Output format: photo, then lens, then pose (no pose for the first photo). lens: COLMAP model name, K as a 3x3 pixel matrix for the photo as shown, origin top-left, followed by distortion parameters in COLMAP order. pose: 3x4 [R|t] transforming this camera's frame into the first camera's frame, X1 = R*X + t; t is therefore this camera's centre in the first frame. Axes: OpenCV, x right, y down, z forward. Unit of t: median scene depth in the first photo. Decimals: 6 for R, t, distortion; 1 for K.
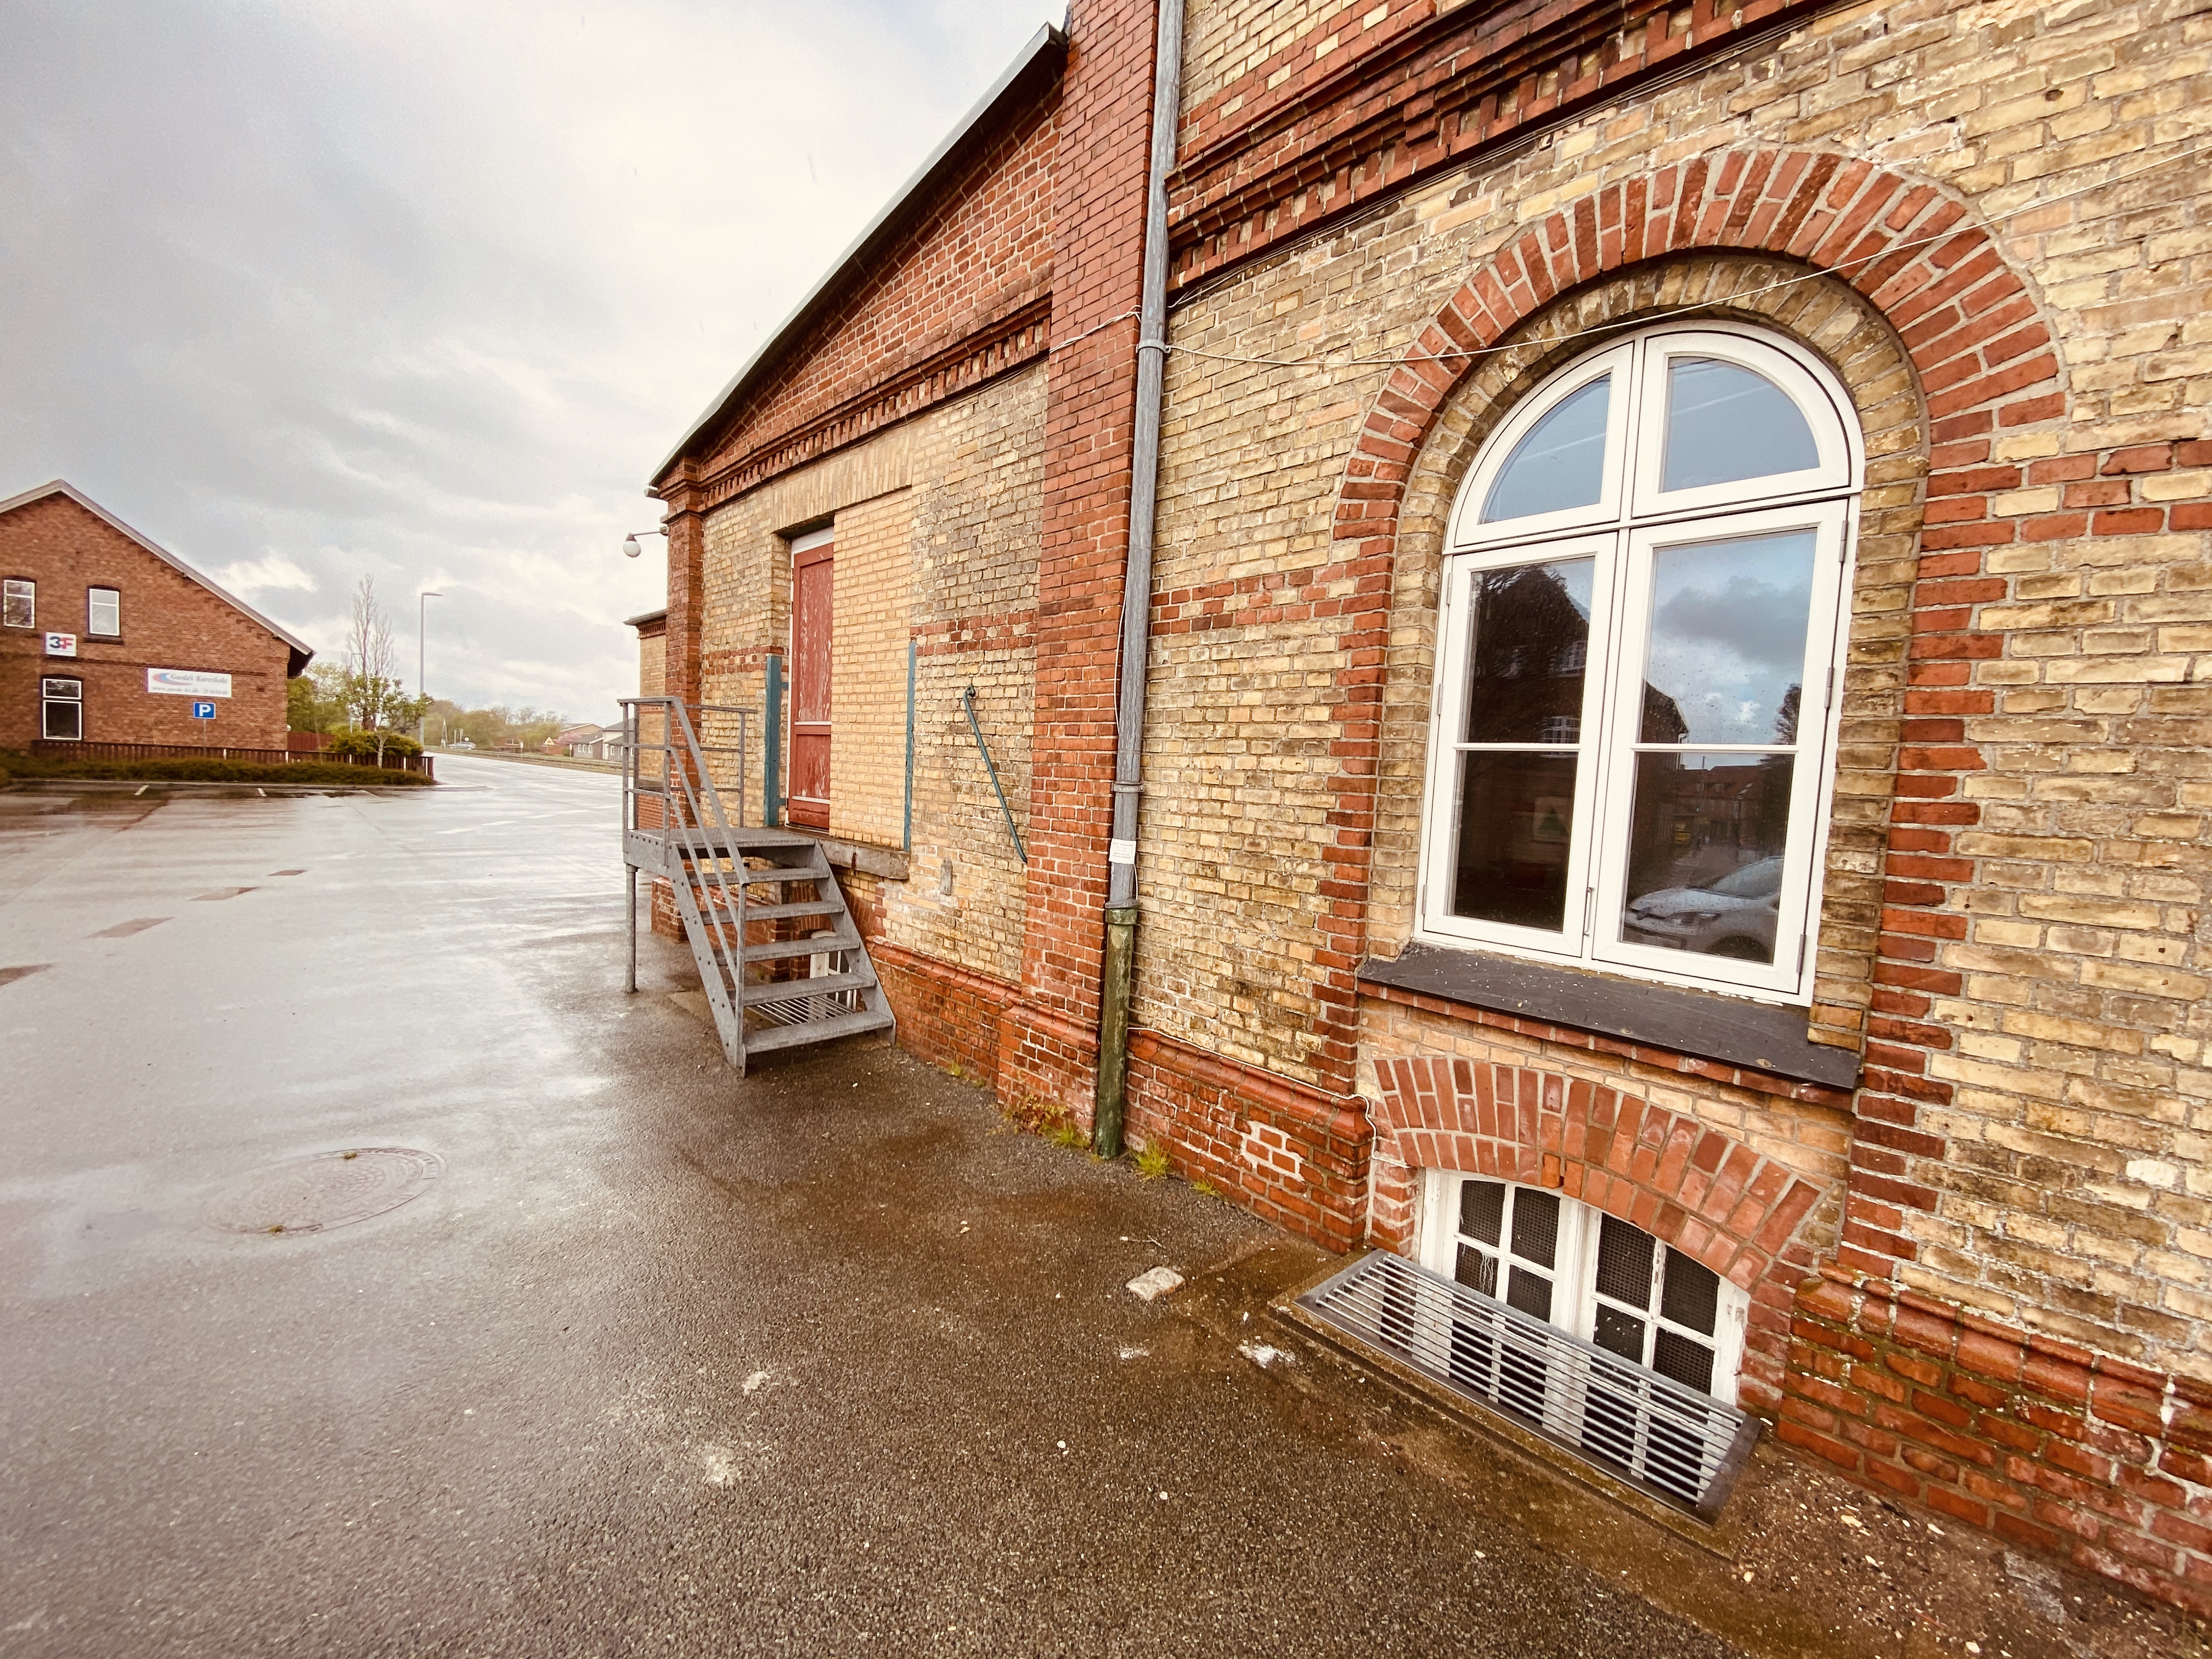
lens RADIAL K [[891.4, 0, 1107.9], [0, 891.4, 835.6], [0, 0, 1]] dist [0.019876, -0.021712]
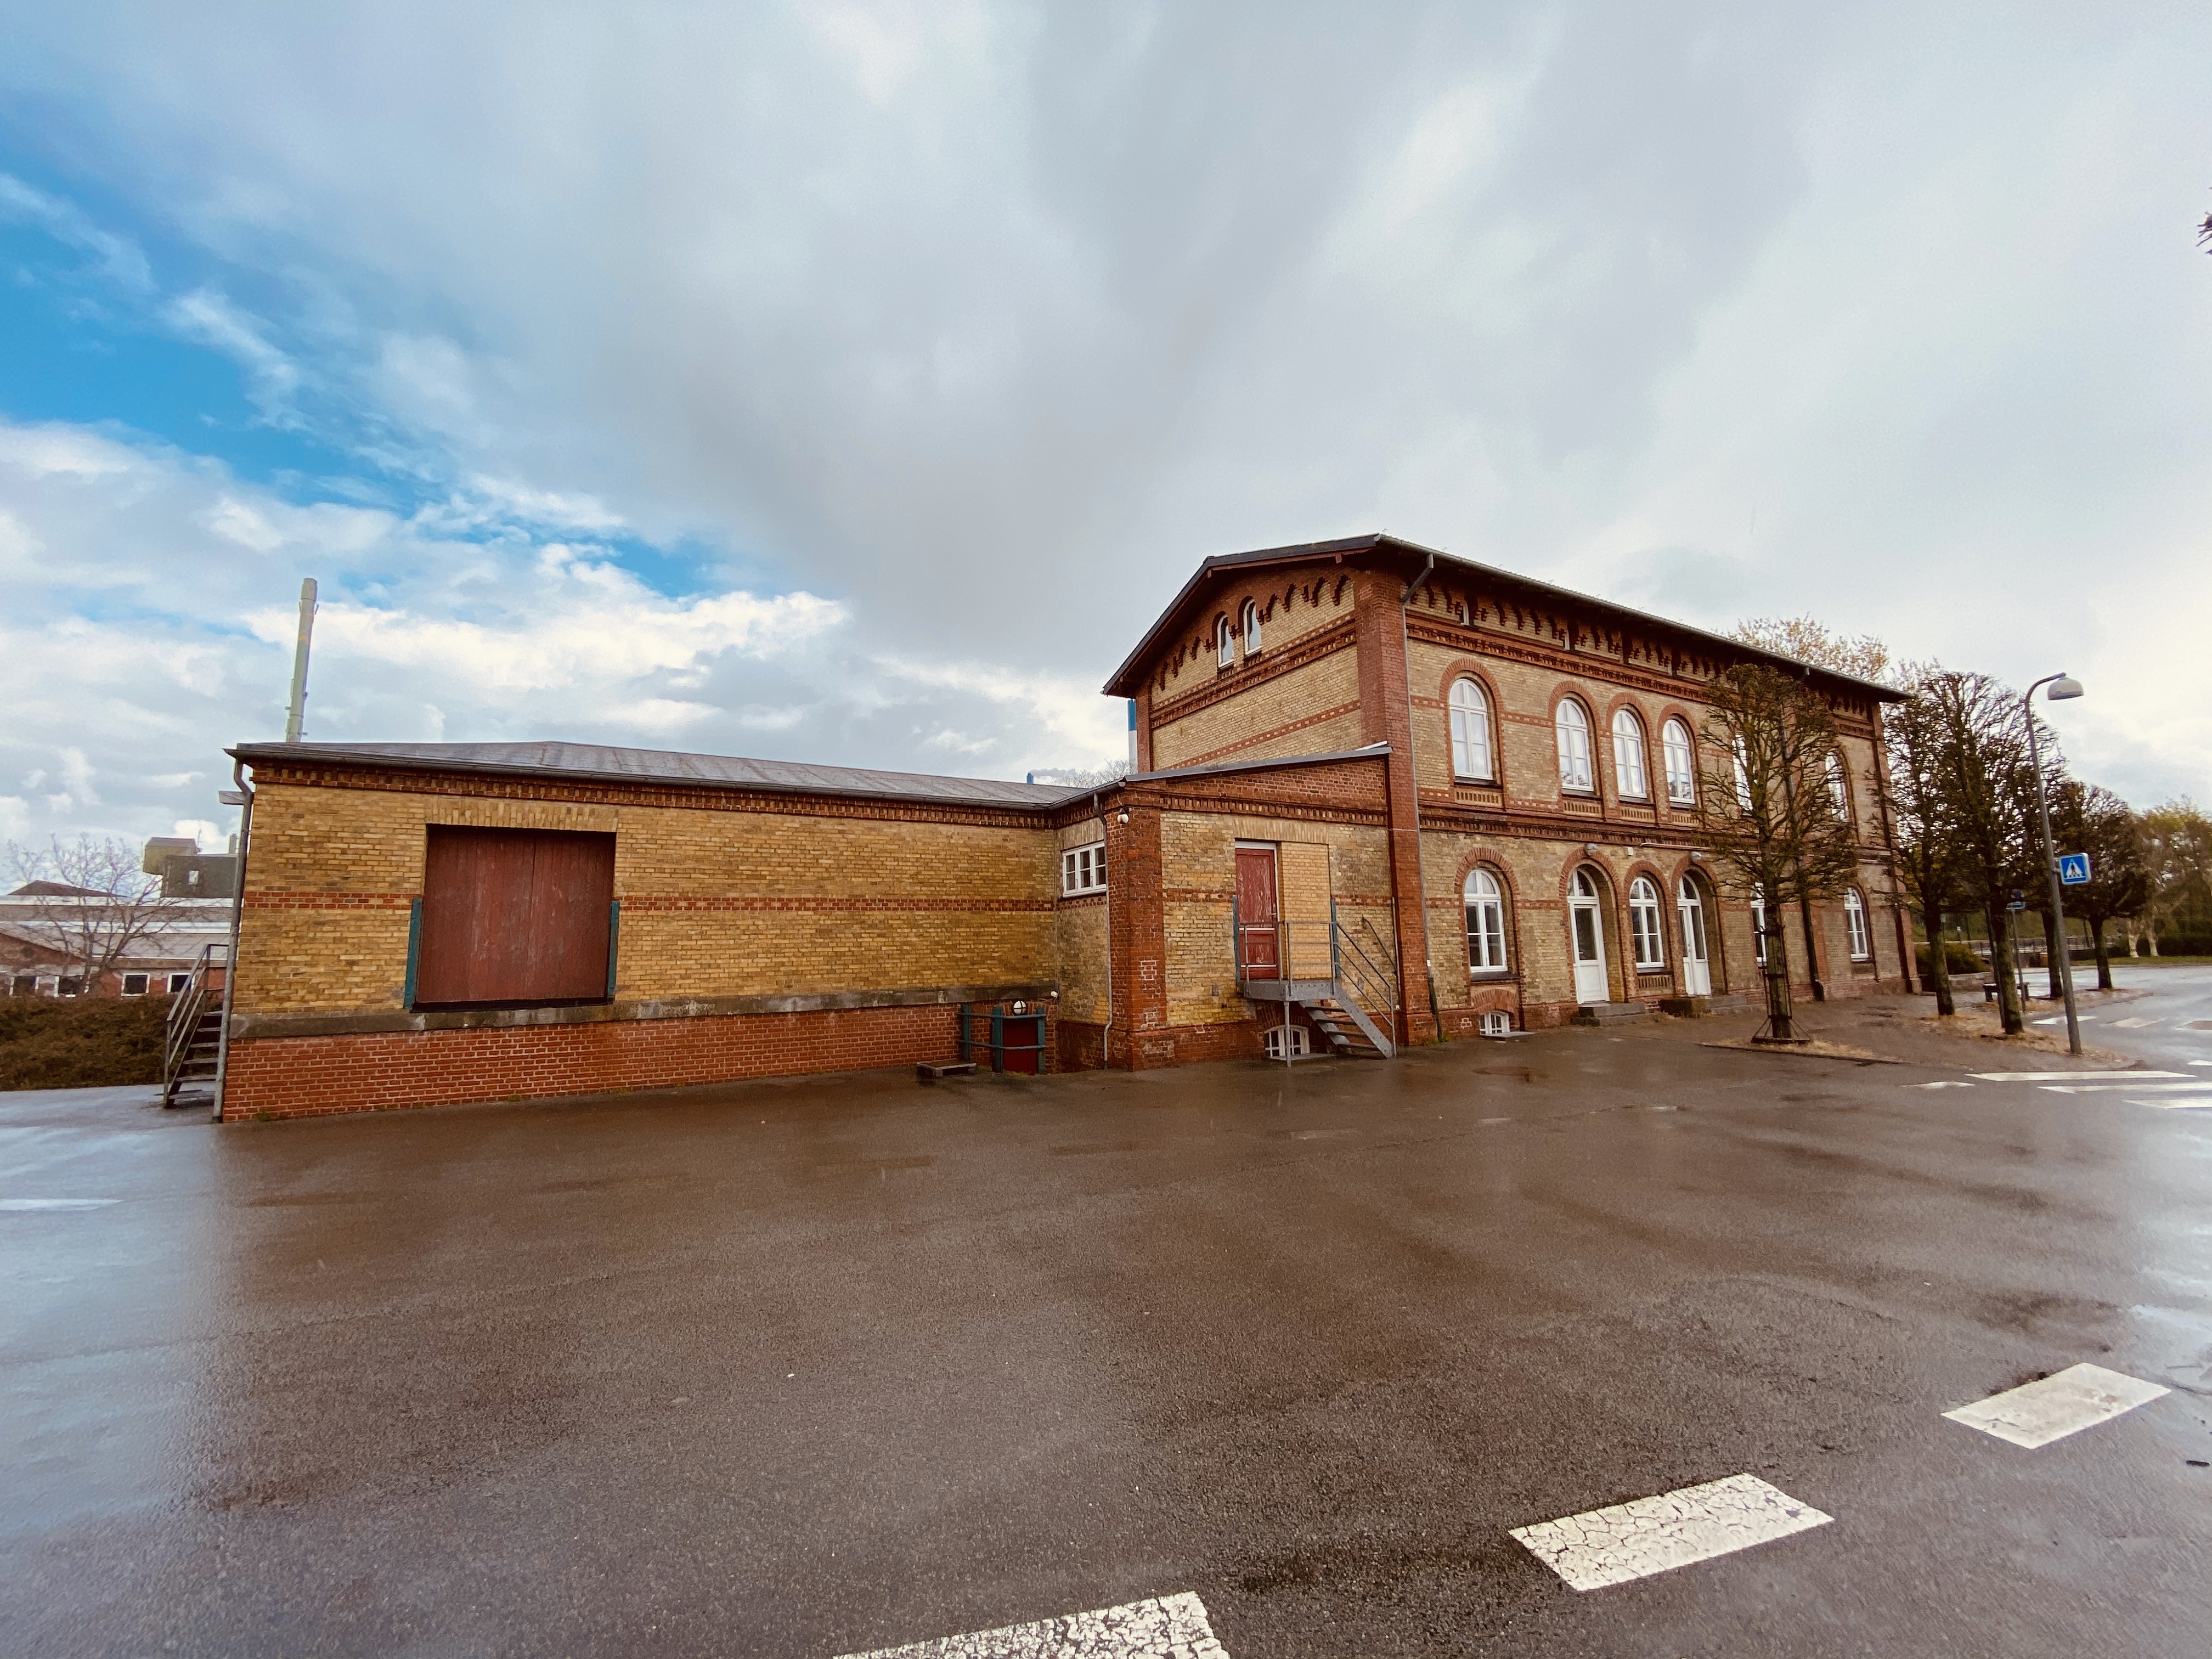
lens RADIAL K [[891.4, 0, 1107.9], [0, 891.4, 835.6], [0, 0, 1]] dist [0.019876, -0.021712]
pose [[0.227749, 0.083850, 0.970103, -4.676351], [0.110556, 0.987616, -0.111319, -0.284530], [-0.967423, 0.132603, 0.215658, 1.625203]]
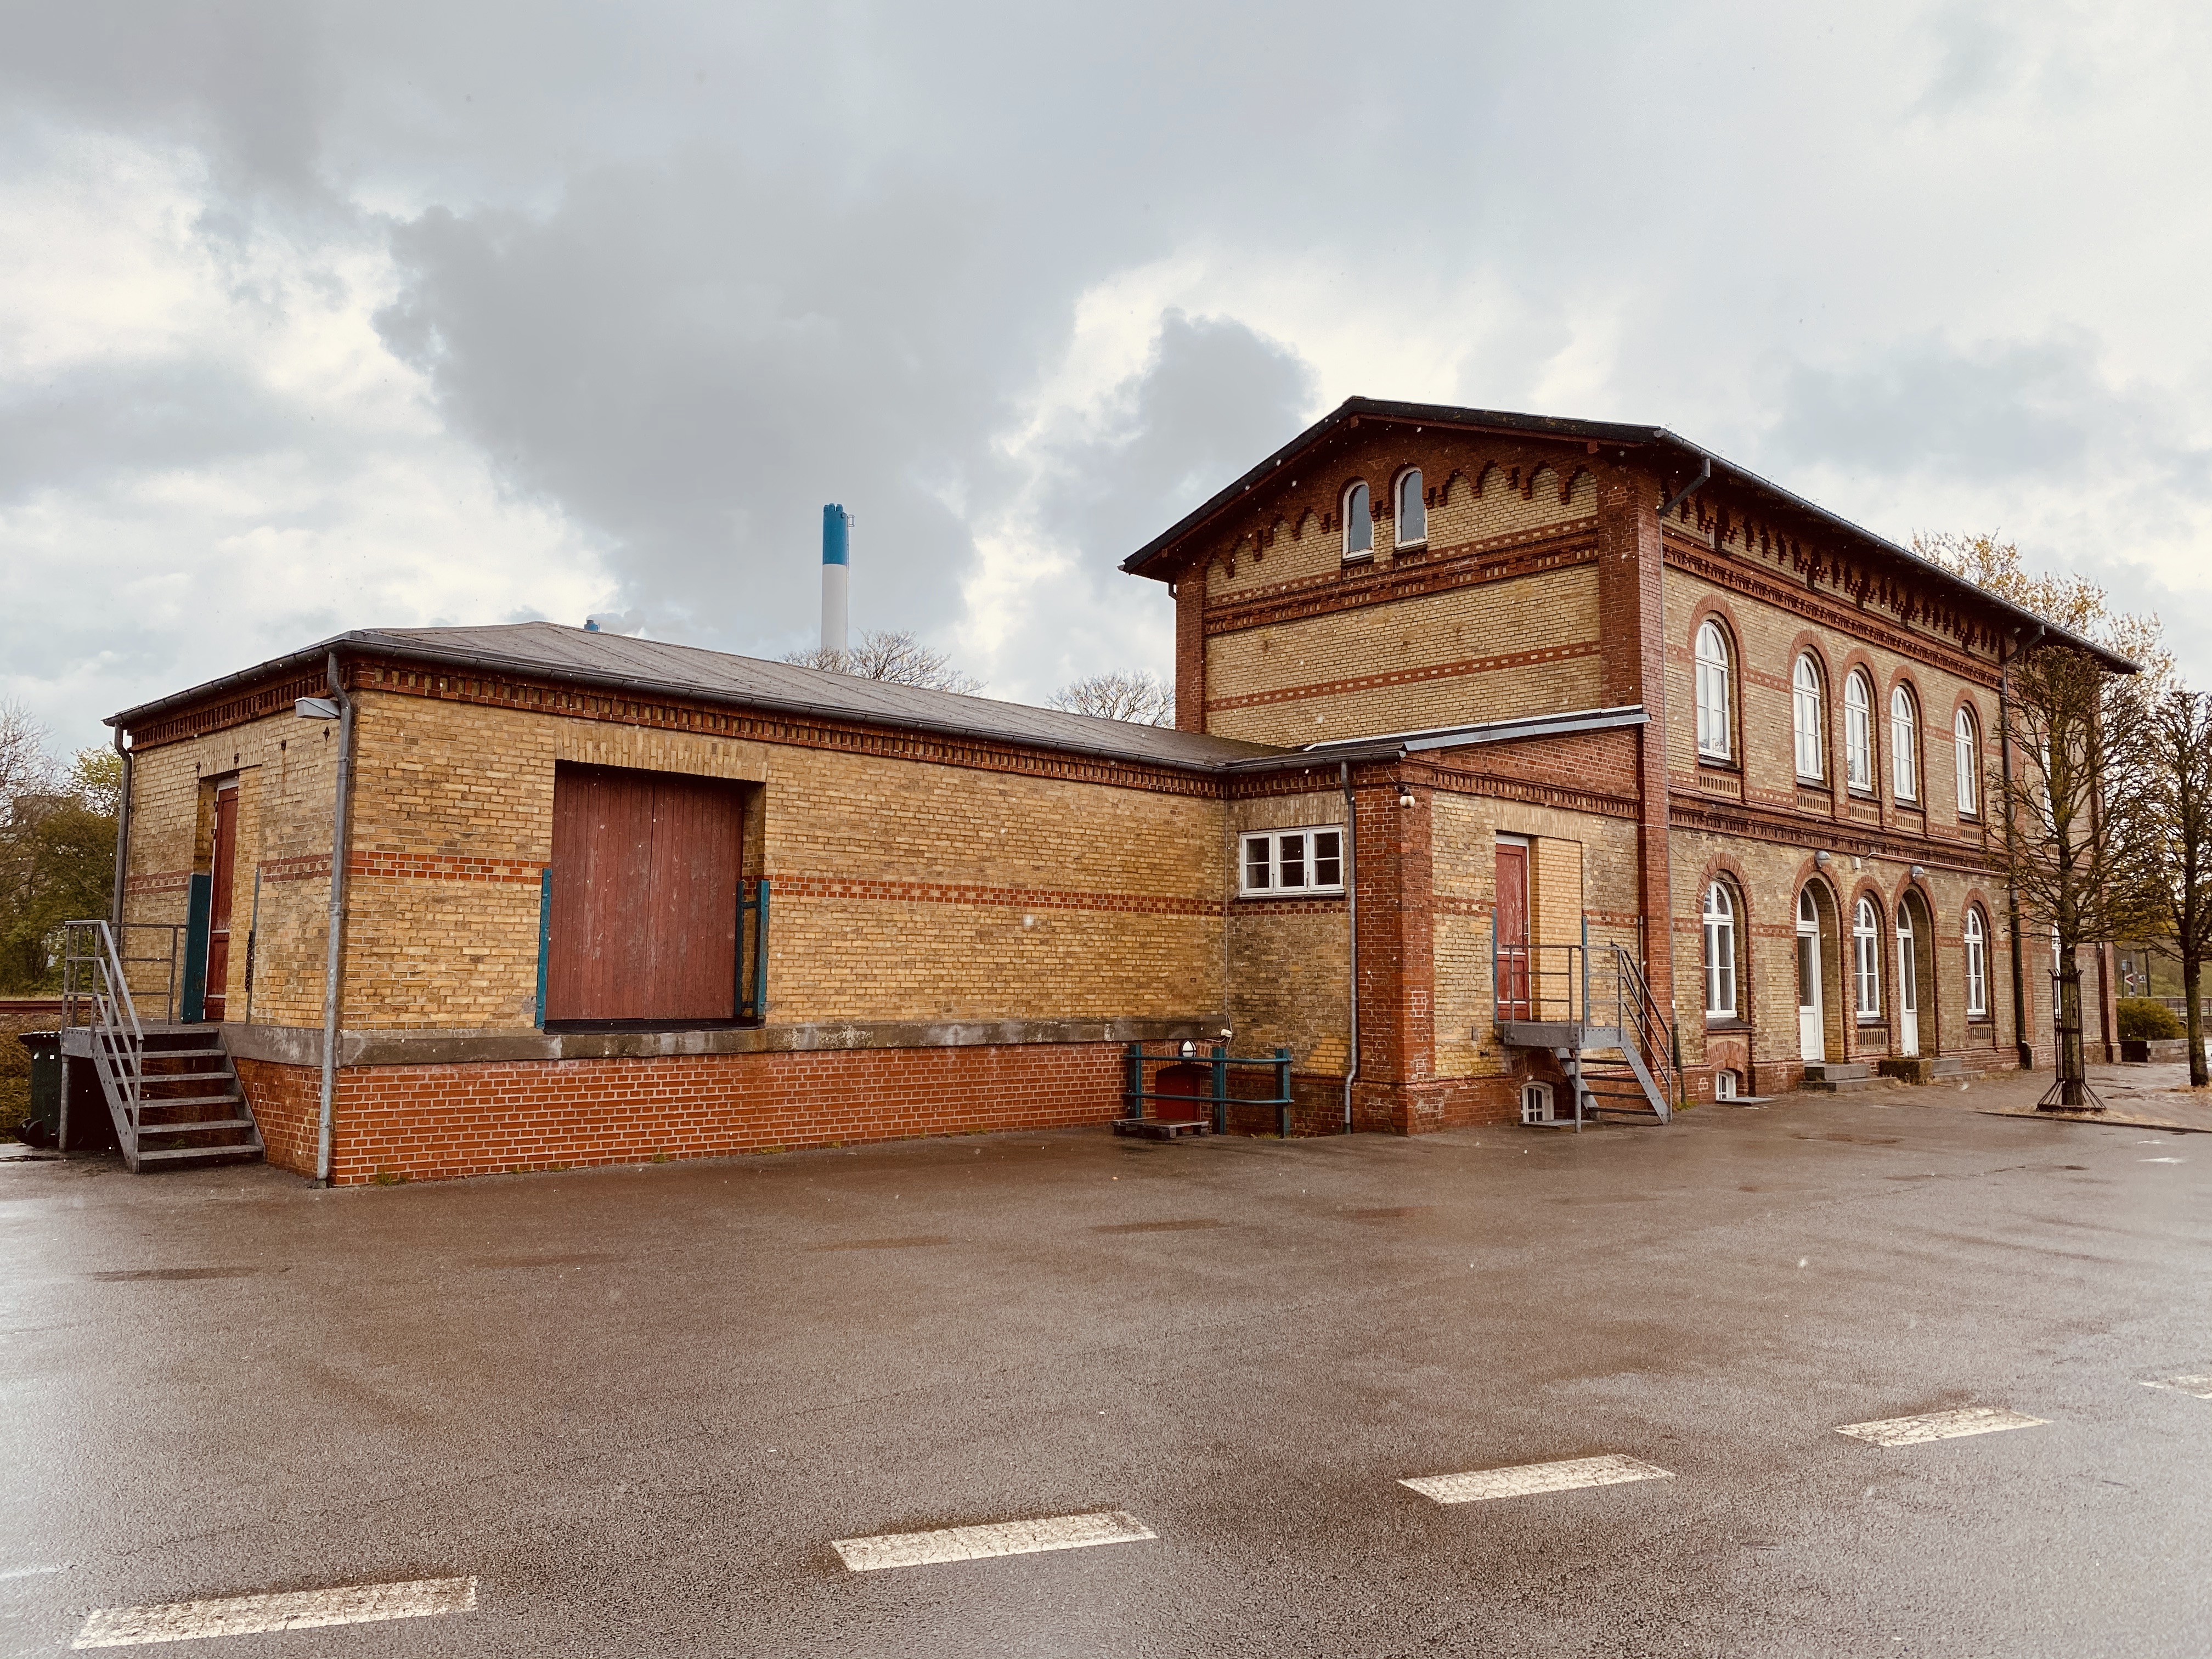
lens RADIAL K [[1670.1, 0, 1109.1], [0, 1670.1, 818.2], [0, 0, 1]] dist [0.009927, -0.001666]
pose [[-0.030099, 0.054607, 0.998054, -6.185768], [0.070358, 0.996146, -0.052381, -0.490192], [-0.997068, 0.068644, -0.033825, 3.387075]]
